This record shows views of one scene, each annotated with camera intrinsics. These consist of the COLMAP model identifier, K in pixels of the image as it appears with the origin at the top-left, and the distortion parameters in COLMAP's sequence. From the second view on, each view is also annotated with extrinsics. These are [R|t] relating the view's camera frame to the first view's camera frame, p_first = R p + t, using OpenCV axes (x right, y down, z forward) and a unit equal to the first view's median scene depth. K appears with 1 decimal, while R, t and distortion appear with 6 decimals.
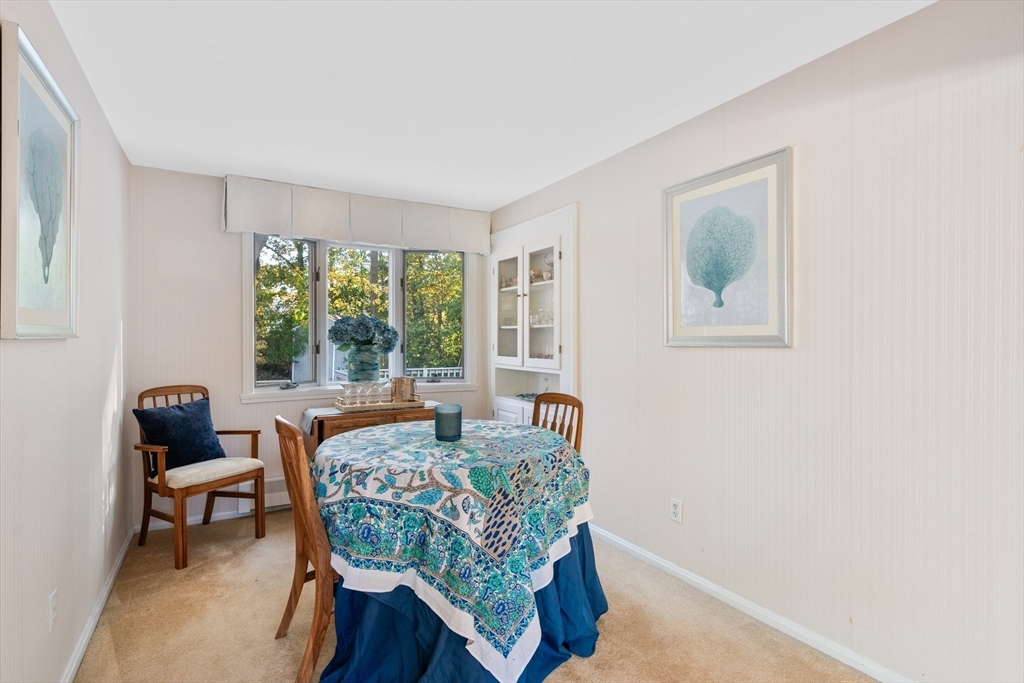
lens RADIAL K [[497.2, 0, 511.0], [0, 497.2, 339.5], [0, 0, 1]] dist [-0.000050, 0.000530]
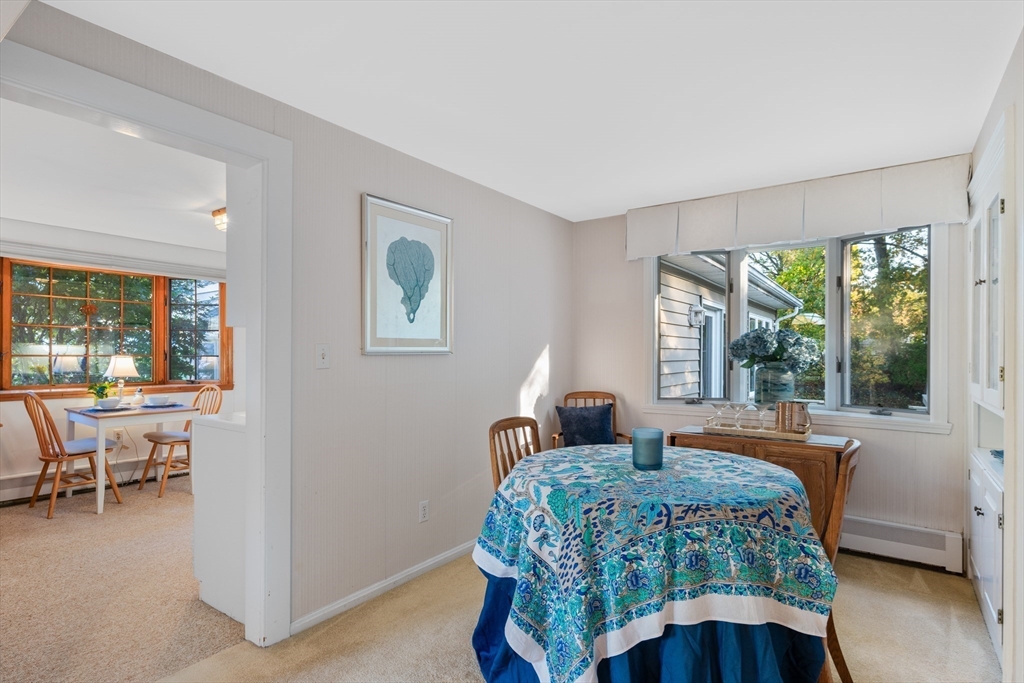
lens RADIAL K [[529.3, 0, 510.4], [0, 529.3, 347.5], [0, 0, 1]] dist [0.007015, 0.000380]
pose [[0.406648, -0.006599, -0.913561, 0.817247], [-0.003144, 0.999958, -0.008623, -0.008697], [0.913580, 0.006379, 0.406610, 0.488934]]
